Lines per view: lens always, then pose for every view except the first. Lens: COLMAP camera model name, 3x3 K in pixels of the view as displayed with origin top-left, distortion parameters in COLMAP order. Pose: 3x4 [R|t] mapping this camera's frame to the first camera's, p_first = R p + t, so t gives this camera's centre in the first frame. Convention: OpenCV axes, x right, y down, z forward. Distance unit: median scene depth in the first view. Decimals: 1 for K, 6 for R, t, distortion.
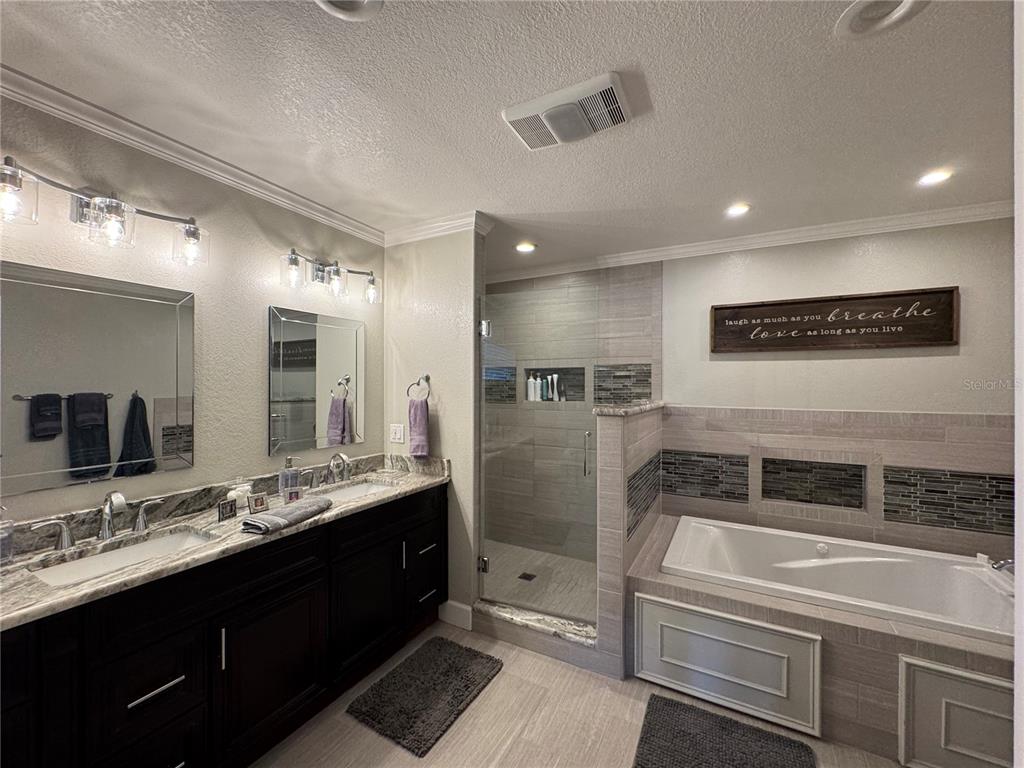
lens RADIAL K [[408.6, 0, 511.8], [0, 408.6, 383.5], [0, 0, 1]] dist [-0.000697, -0.000124]
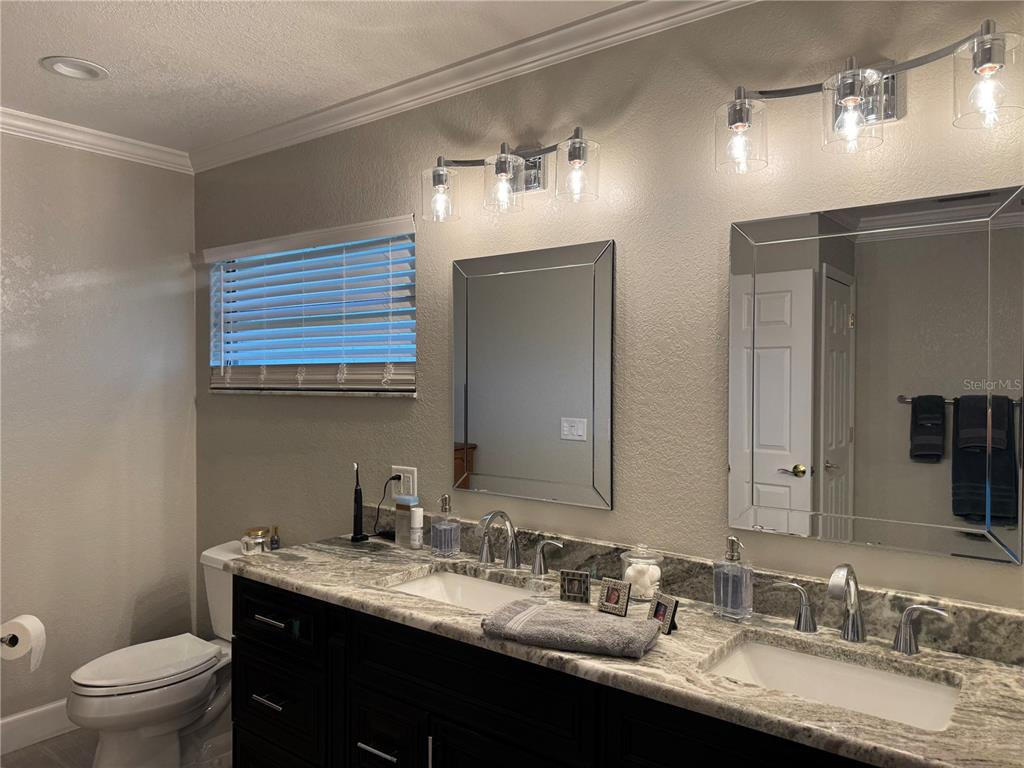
lens RADIAL K [[715.7, 0, 512.0], [0, 715.7, 384.0], [0, 0, 1]] dist [0.100641, -0.144564]
pose [[-0.130422, 0.010603, -0.991402, 0.374290], [-0.005992, 0.999916, 0.011482, -0.006470], [0.991440, 0.007438, -0.130348, 1.008752]]
